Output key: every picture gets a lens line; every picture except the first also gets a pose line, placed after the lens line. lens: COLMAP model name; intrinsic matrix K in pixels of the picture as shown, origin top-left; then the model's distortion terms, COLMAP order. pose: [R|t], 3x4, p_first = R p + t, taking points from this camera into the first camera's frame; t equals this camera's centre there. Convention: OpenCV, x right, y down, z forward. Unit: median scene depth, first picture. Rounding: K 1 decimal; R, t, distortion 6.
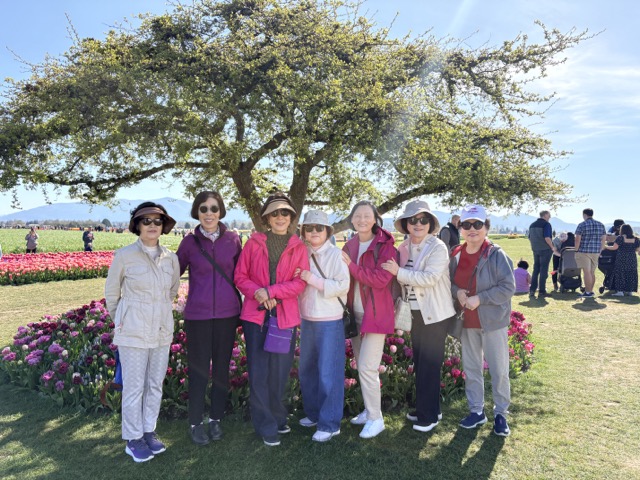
lens RADIAL K [[488.9, 0, 316.4], [0, 488.9, 242.3], [0, 0, 1]] dist [0.009301, 0.029296]
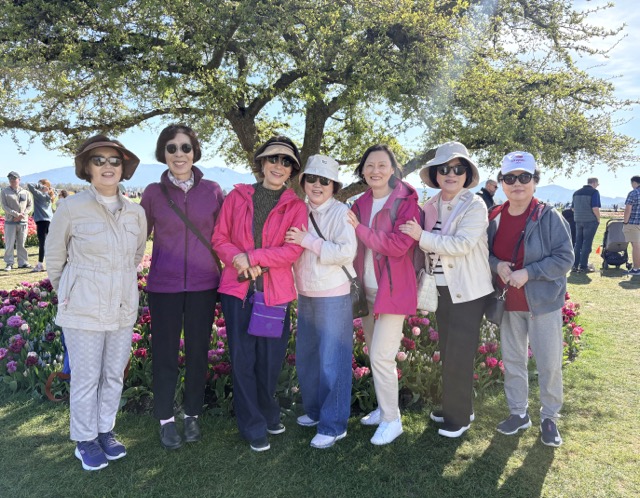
lens RADIAL K [[521.9, 0, 324.6], [0, 521.9, 246.7], [0, 0, 1]] dist [0.052601, -0.037379]
pose [[0.999577, 0.019282, -0.021757, 0.023695], [-0.017719, 0.997398, 0.069876, 0.019625], [0.023048, -0.069460, 0.997318, 0.152881]]
